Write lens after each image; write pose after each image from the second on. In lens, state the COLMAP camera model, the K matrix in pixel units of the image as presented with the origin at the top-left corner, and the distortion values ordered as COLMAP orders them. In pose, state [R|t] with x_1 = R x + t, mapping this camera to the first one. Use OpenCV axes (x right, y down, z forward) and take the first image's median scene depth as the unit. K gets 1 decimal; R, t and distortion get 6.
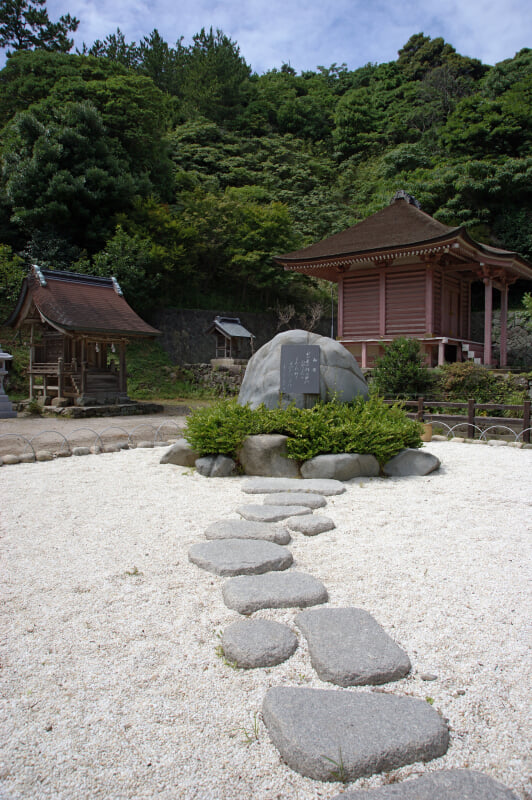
lens RADIAL K [[559.7, 0, 266.0], [0, 559.7, 400.0], [0, 0, 1]] dist [-0.146702, 0.094925]
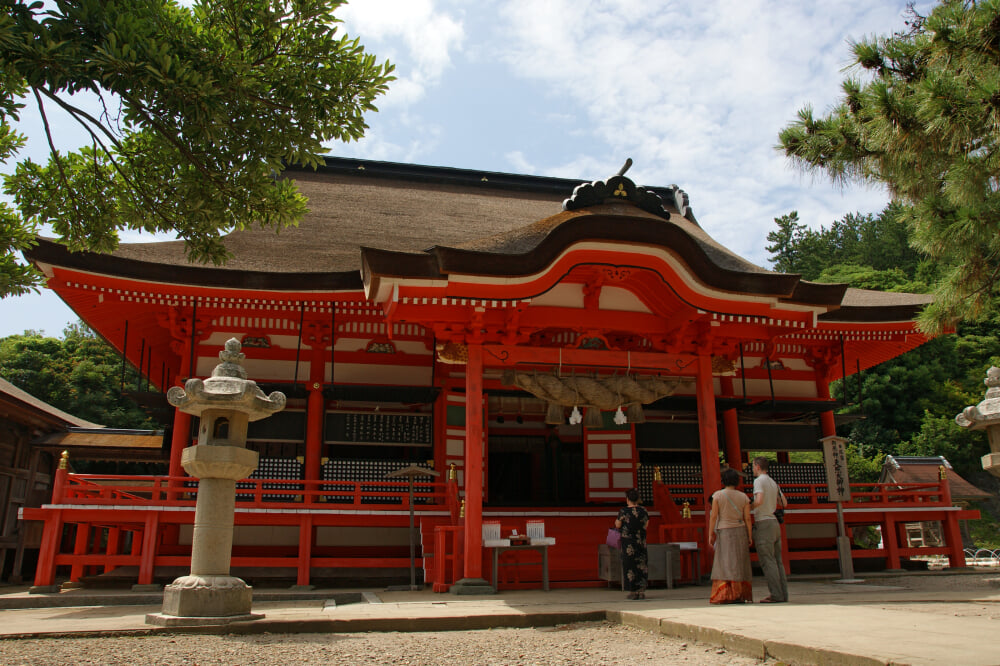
lens RADIAL K [[757.5, 0, 494.7], [0, 757.5, 322.7], [0, 0, 1]] dist [-0.138661, 0.108931]
pose [[0.771220, -0.205766, -0.602395, 0.019254], [-0.016660, 0.939468, -0.342232, 0.082004], [0.636350, 0.273972, 0.721109, -0.876084]]
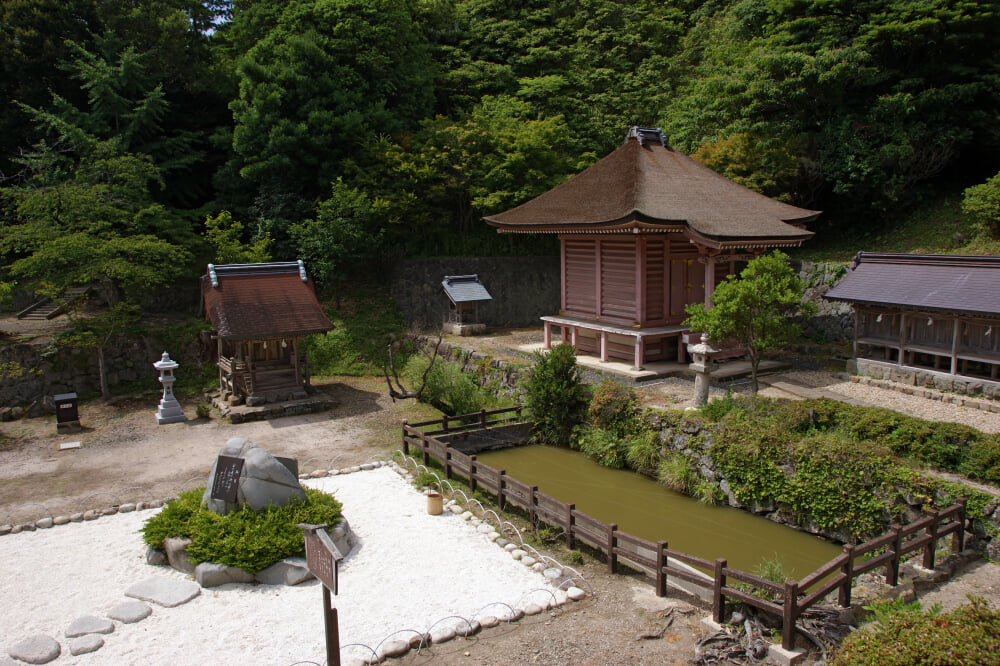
lens RADIAL K [[757.5, 0, 494.7], [0, 757.5, 322.7], [0, 0, 1]] dist [-0.138661, 0.108931]
pose [[0.941002, 0.018176, -0.337913, 0.385588], [0.010874, 0.996417, 0.083876, -0.175344], [0.338227, -0.082601, 0.937432, -0.094850]]
